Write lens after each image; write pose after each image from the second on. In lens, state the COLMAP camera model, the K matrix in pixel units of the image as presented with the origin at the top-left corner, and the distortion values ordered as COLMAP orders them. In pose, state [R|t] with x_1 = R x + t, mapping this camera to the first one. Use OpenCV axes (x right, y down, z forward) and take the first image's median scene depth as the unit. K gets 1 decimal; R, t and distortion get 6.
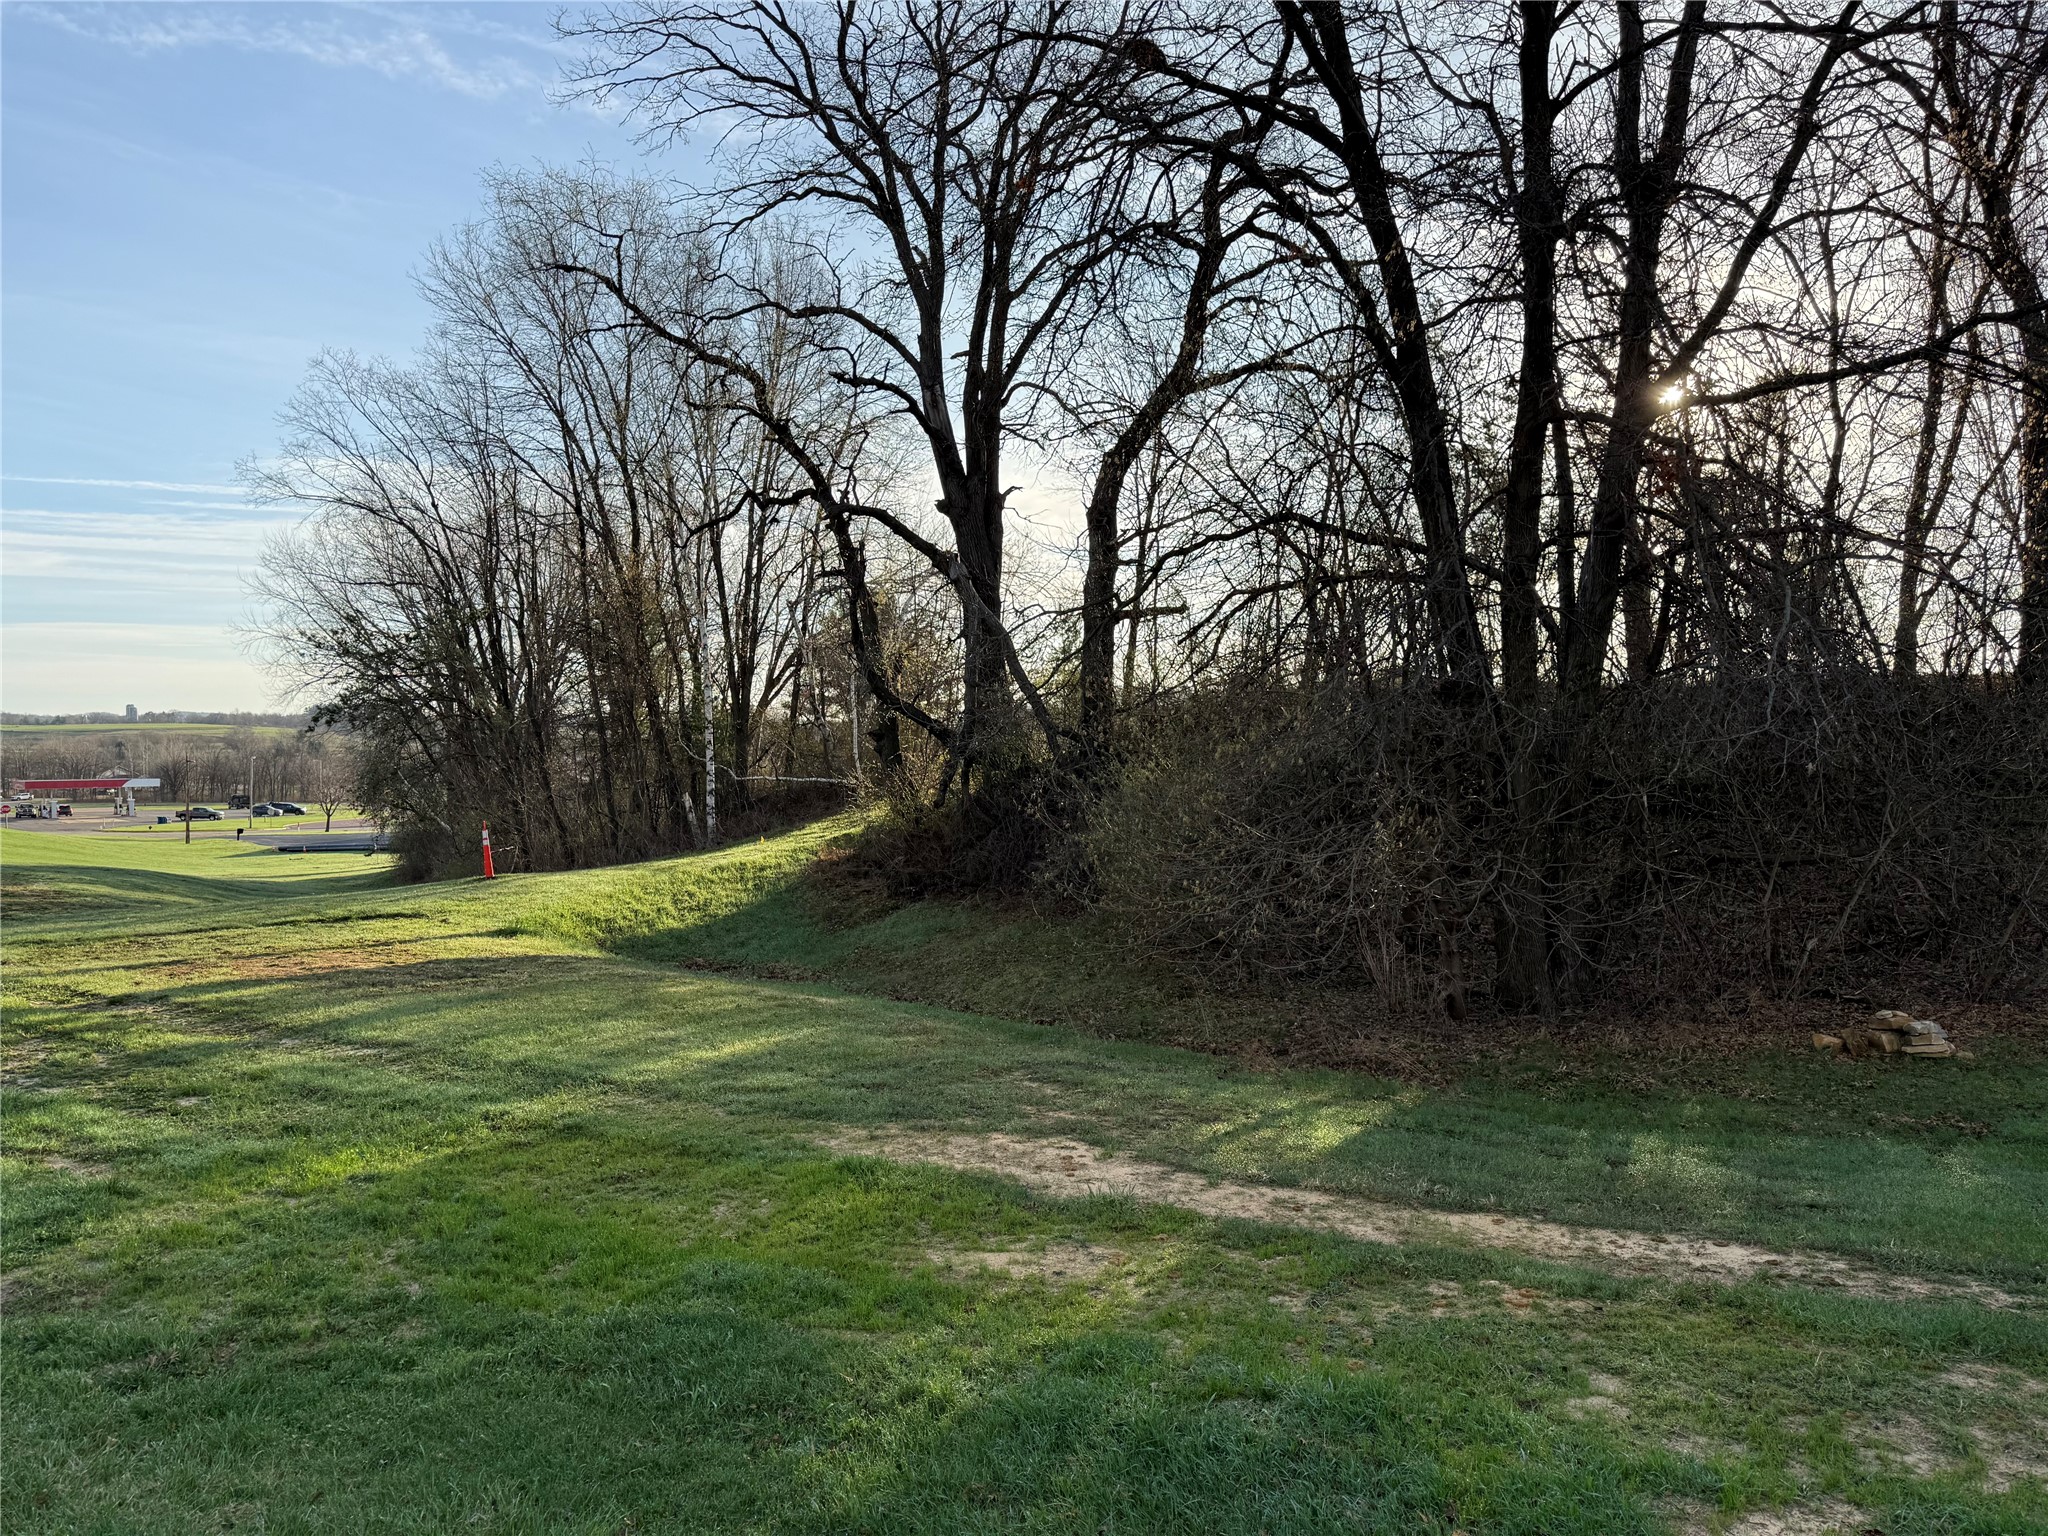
lens RADIAL K [[1487.5, 0, 1021.8], [0, 1487.5, 799.4], [0, 0, 1]] dist [0.051390, -0.050100]
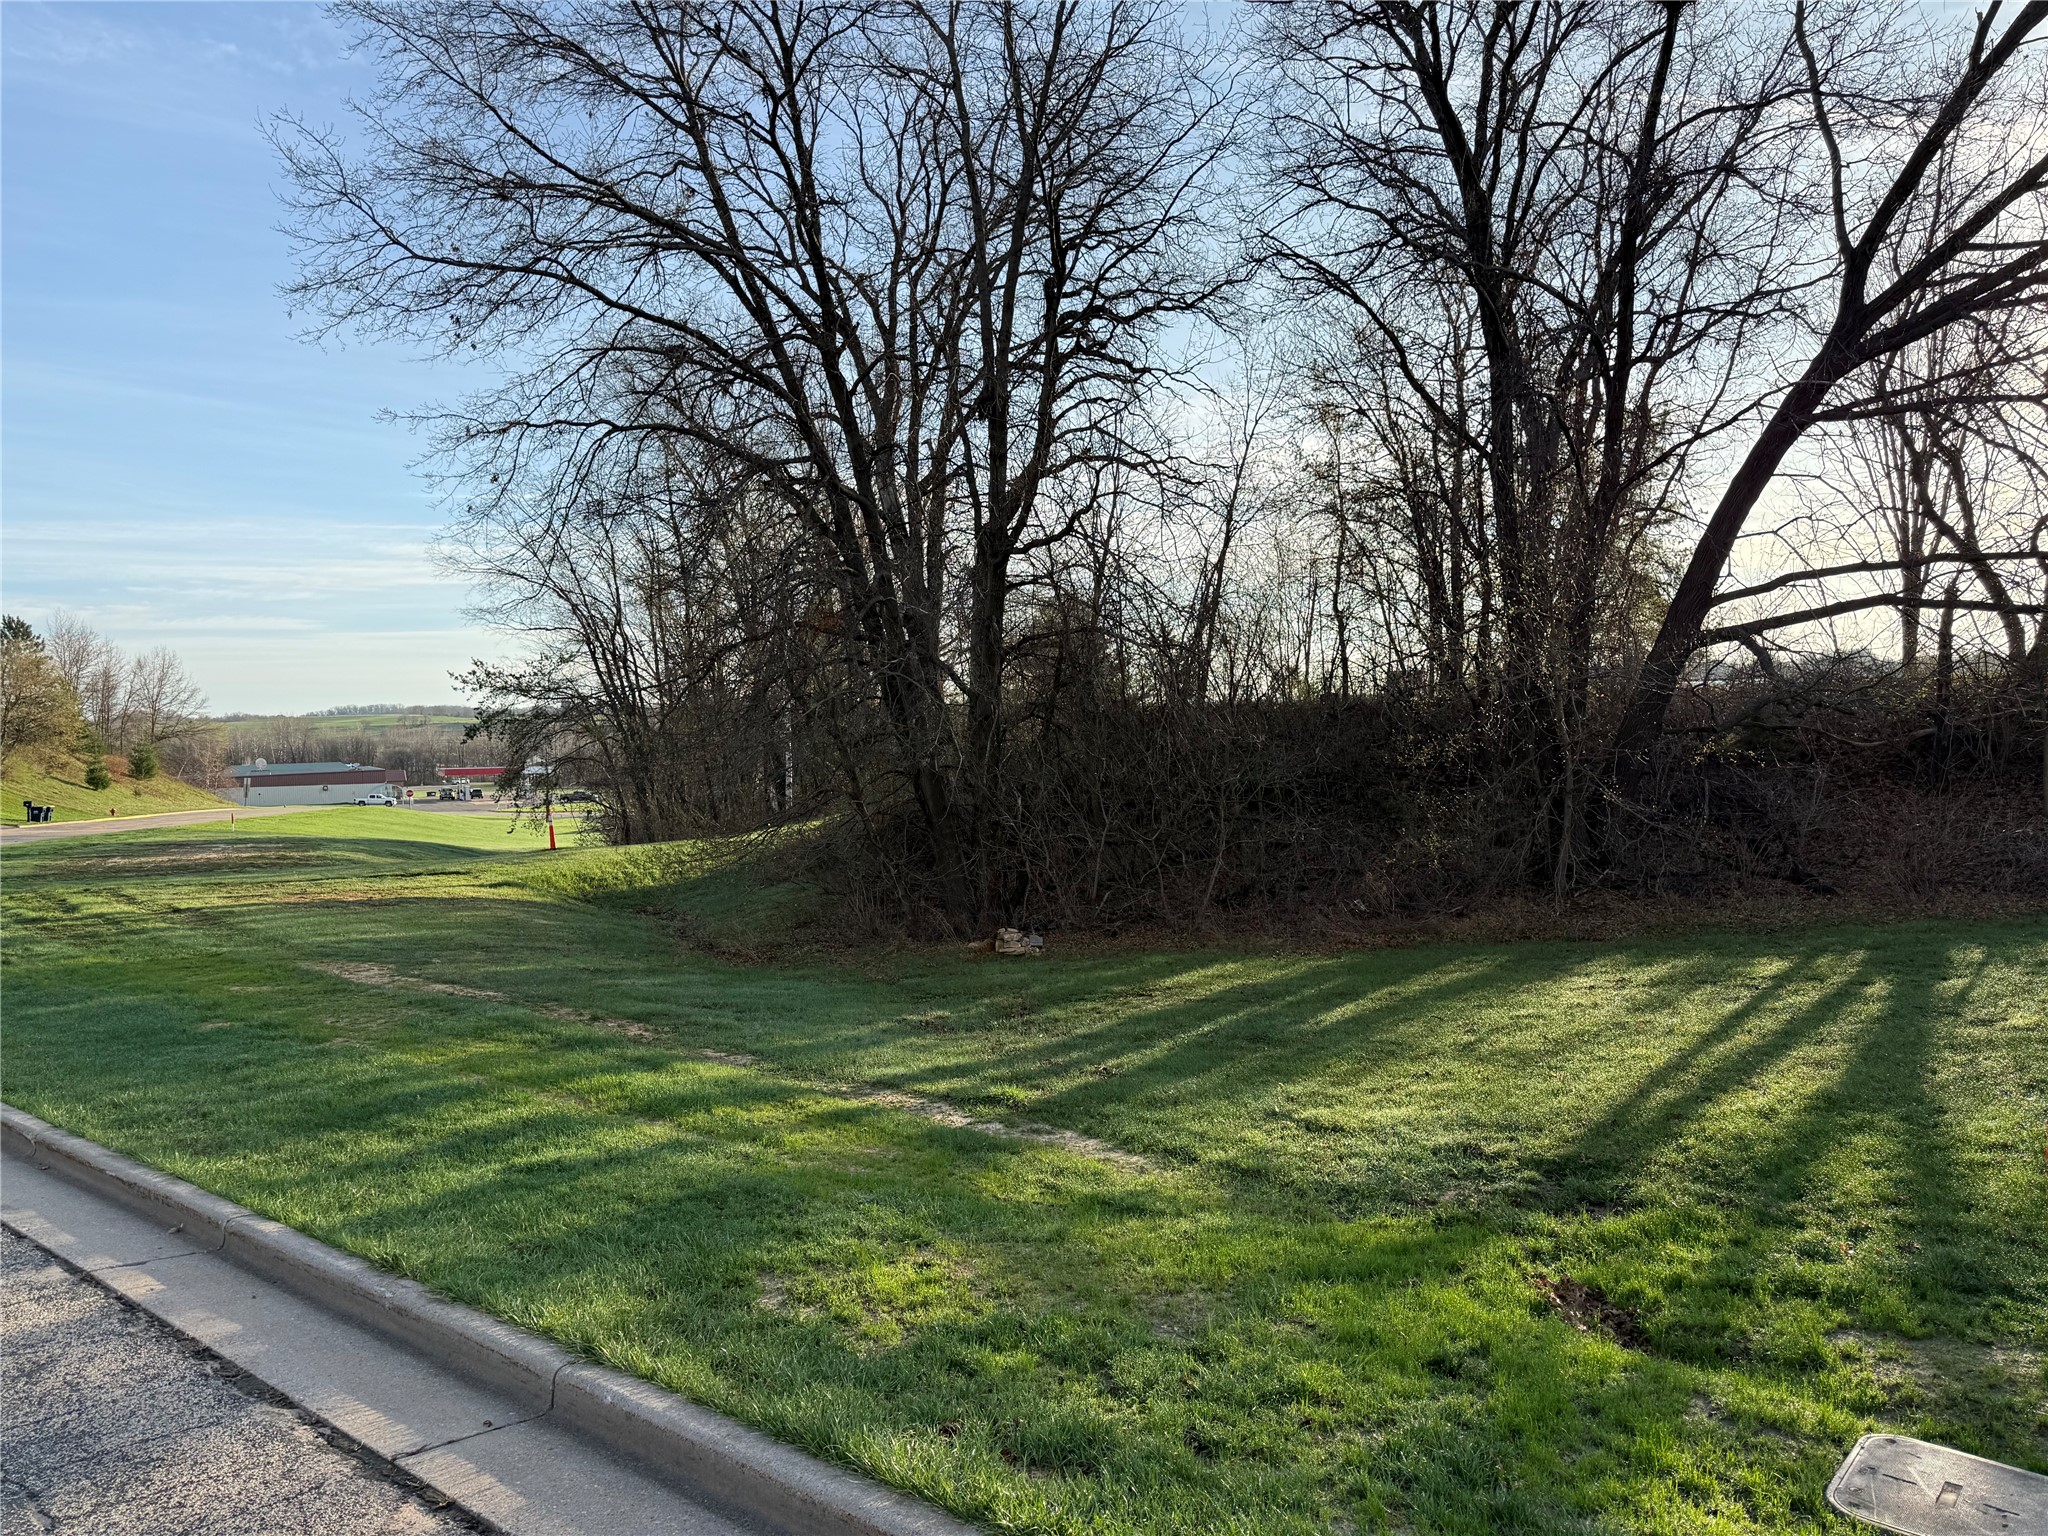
lens RADIAL K [[1487.5, 0, 1021.8], [0, 1487.5, 799.4], [0, 0, 1]] dist [0.051390, -0.050100]
pose [[0.971070, 0.004098, -0.238758, 0.380741], [-0.001586, 0.999941, 0.010712, -0.009572], [0.238788, -0.010023, 0.971020, -0.234793]]
